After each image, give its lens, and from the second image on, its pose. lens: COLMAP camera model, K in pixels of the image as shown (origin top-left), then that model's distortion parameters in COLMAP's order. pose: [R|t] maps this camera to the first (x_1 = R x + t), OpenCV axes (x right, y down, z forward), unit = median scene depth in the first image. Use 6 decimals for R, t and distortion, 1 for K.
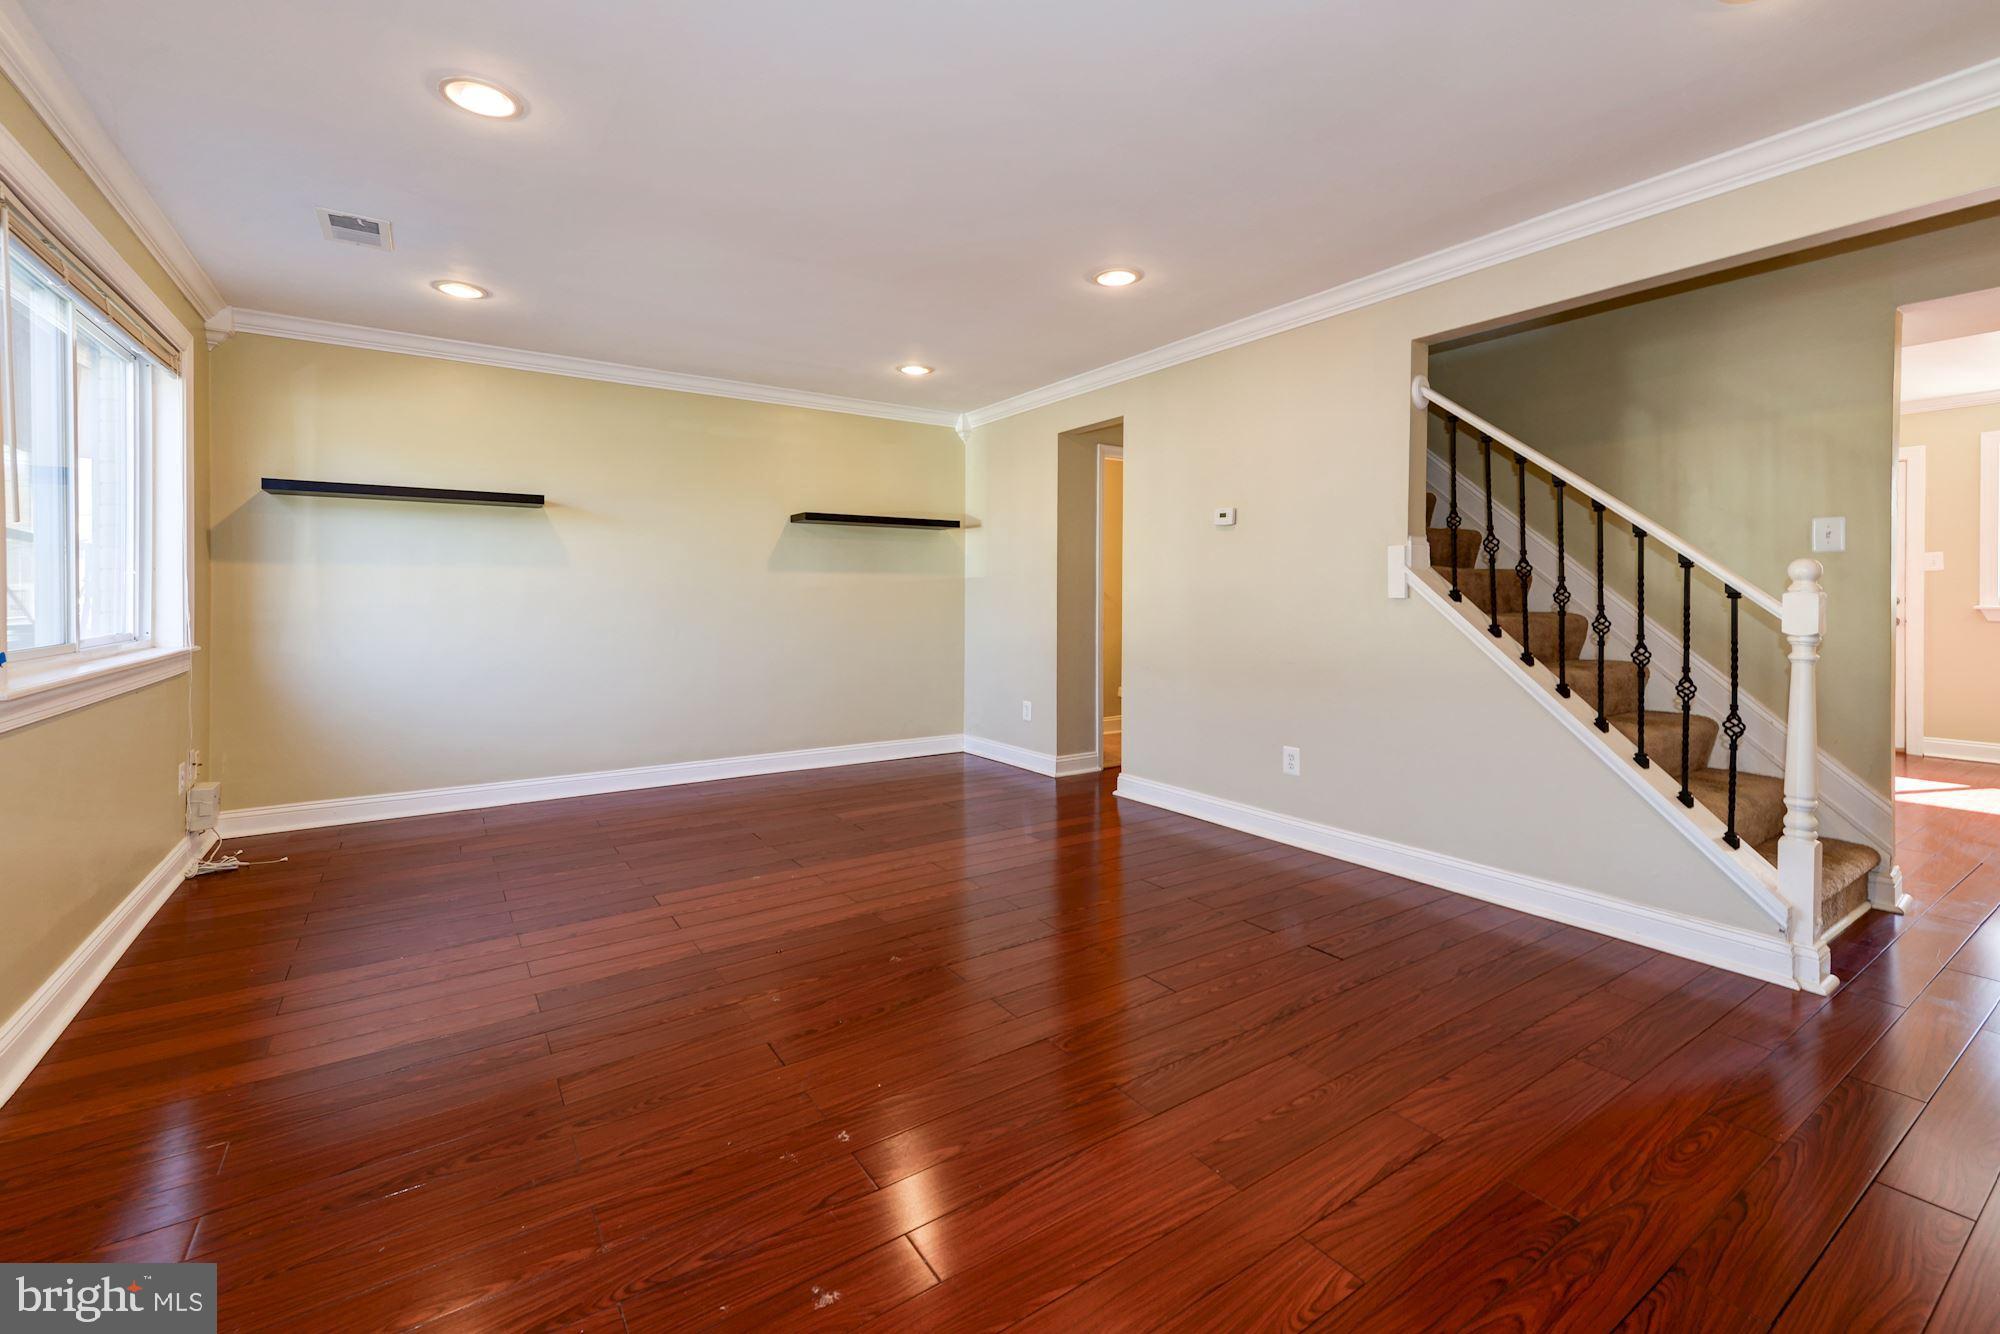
lens RADIAL K [[854.3, 0, 966.9], [0, 854.3, 597.1], [0, 0, 1]] dist [0.003412, 0.000661]
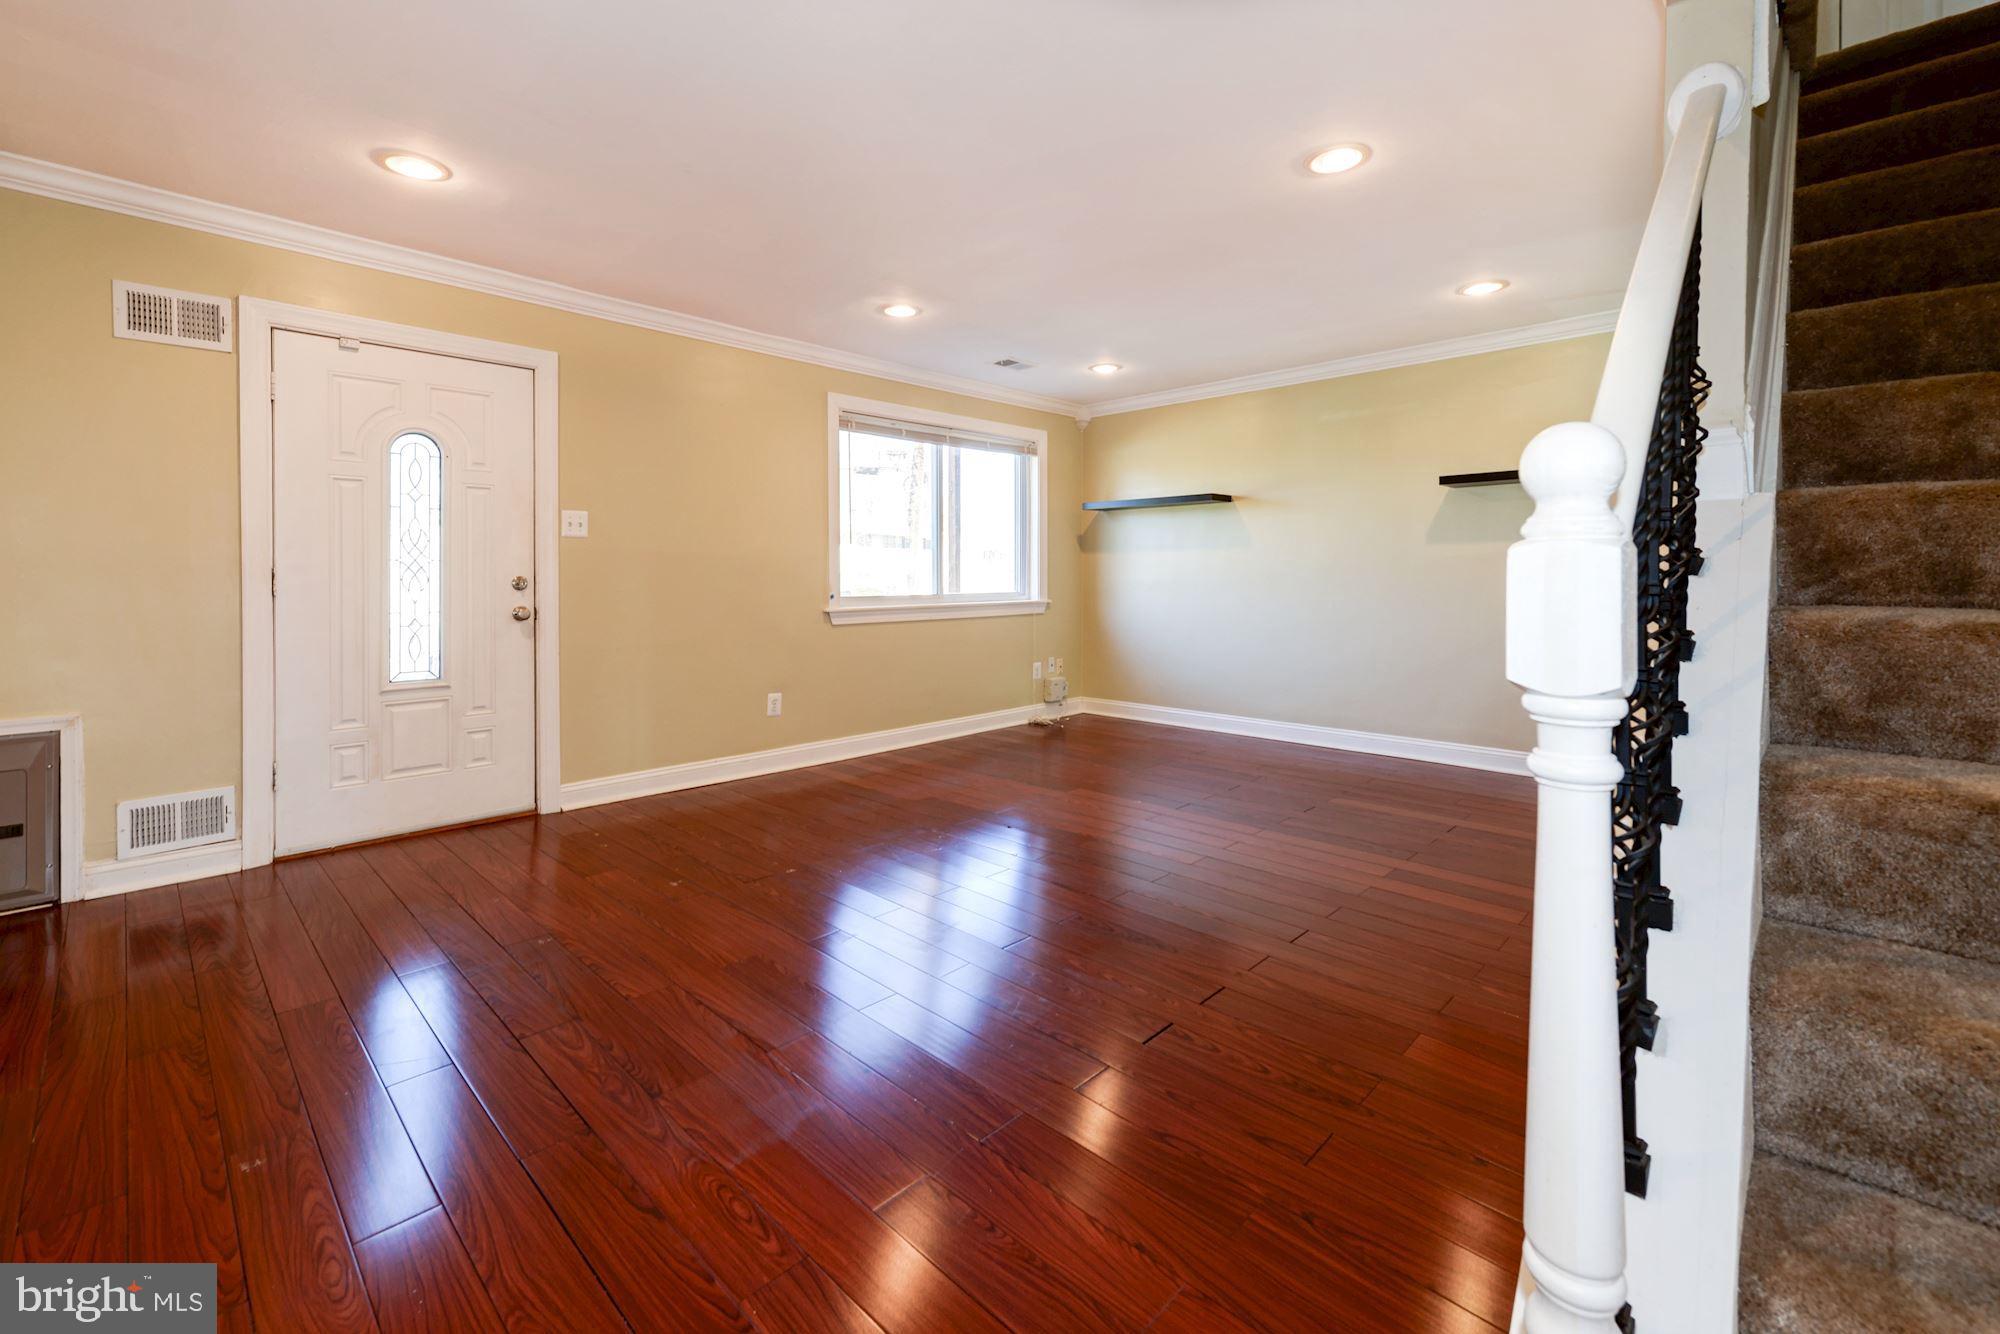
lens RADIAL K [[832.7, 0, 1005.5], [0, 832.7, 578.4], [0, 0, 1]] dist [-0.000741, 0.000065]
pose [[0.231841, 0.005308, -0.972739, 1.089340], [-0.004674, 0.999980, 0.004343, 0.003789], [0.972743, 0.003540, 0.231861, 0.676735]]
